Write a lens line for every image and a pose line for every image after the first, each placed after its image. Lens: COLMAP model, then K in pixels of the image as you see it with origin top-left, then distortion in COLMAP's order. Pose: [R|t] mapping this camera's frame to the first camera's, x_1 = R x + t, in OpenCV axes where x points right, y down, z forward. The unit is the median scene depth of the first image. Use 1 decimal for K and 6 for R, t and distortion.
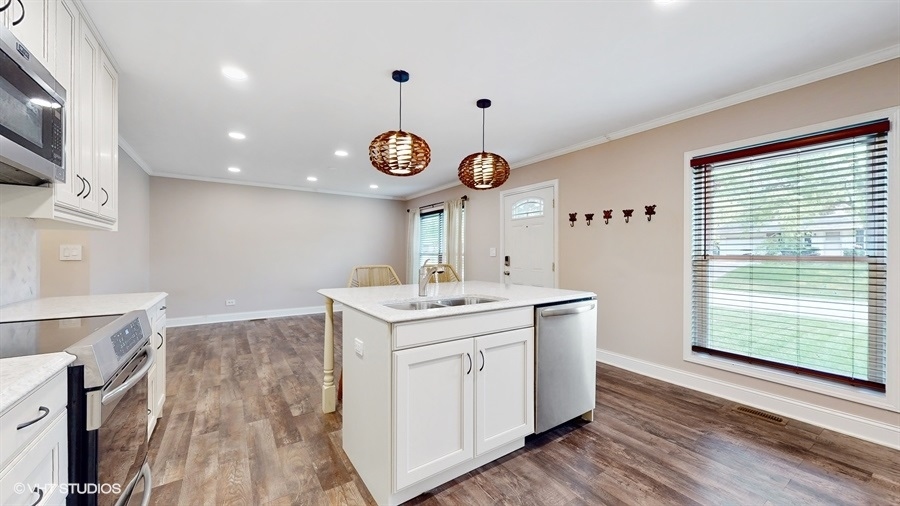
lens RADIAL K [[331.9, 0, 449.5], [0, 331.9, 254.3], [0, 0, 1]] dist [0.000044, 0.000040]
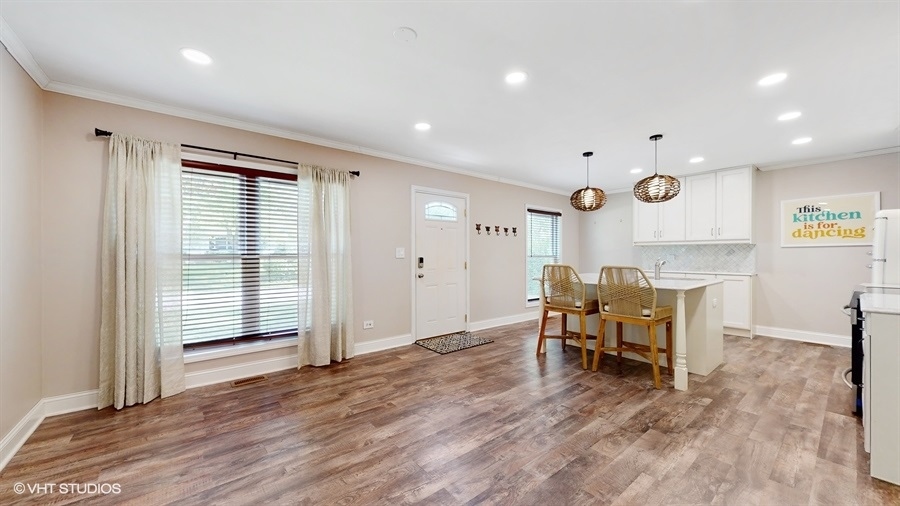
lens RADIAL K [[331.9, 0, 449.5], [0, 331.9, 254.3], [0, 0, 1]] dist [0.000044, 0.000040]
pose [[-0.092690, -0.001158, 0.995694, -1.226091], [0.003445, 0.999993, 0.001484, -0.006979], [-0.995689, 0.003568, -0.092685, 1.619760]]
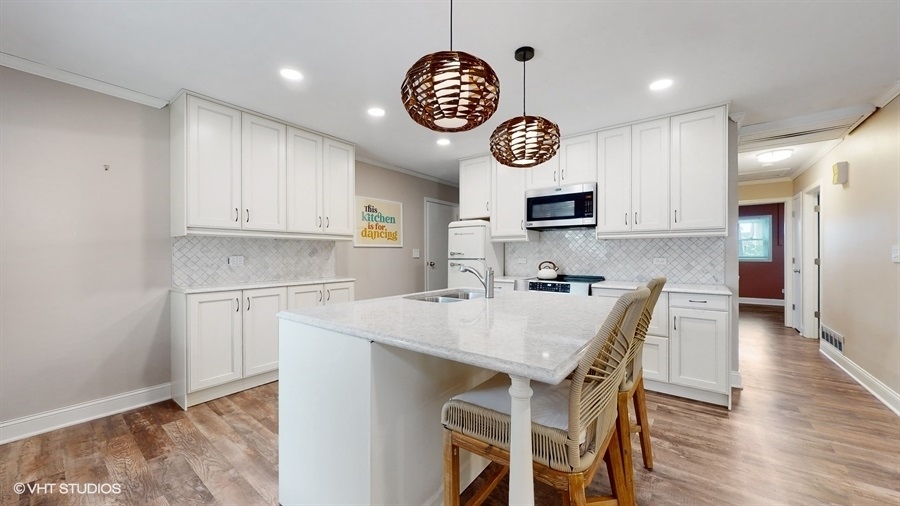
lens RADIAL K [[331.9, 0, 449.5], [0, 331.9, 254.3], [0, 0, 1]] dist [0.000044, 0.000040]
pose [[-0.946950, -0.001045, -0.321380, 0.254381], [-0.001444, 0.999998, 0.001005, -0.002605], [0.321379, 0.001416, -0.946950, 1.381147]]
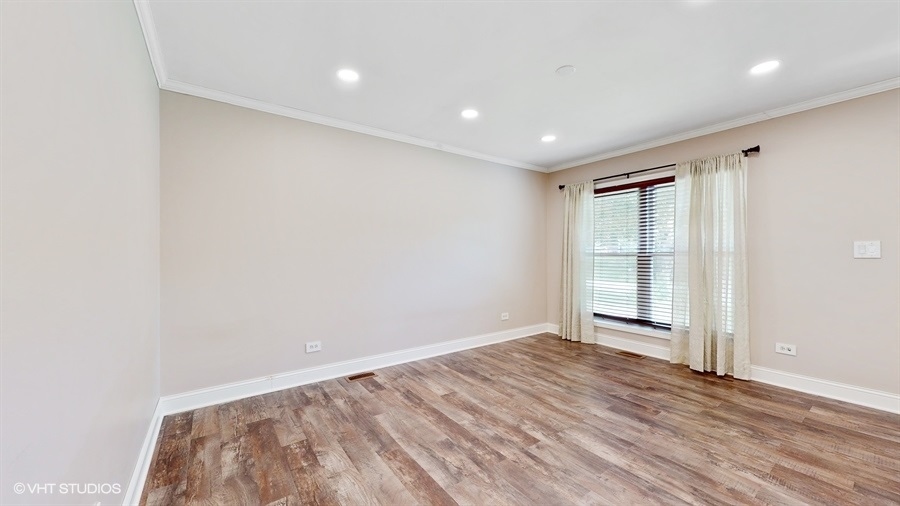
lens RADIAL K [[331.9, 0, 449.5], [0, 331.9, 254.3], [0, 0, 1]] dist [0.000044, 0.000040]
pose [[0.999422, -0.003241, 0.033848, -0.877391], [0.003261, 0.999995, -0.000538, -0.002696], [-0.033846, 0.000648, 0.999427, 0.883228]]
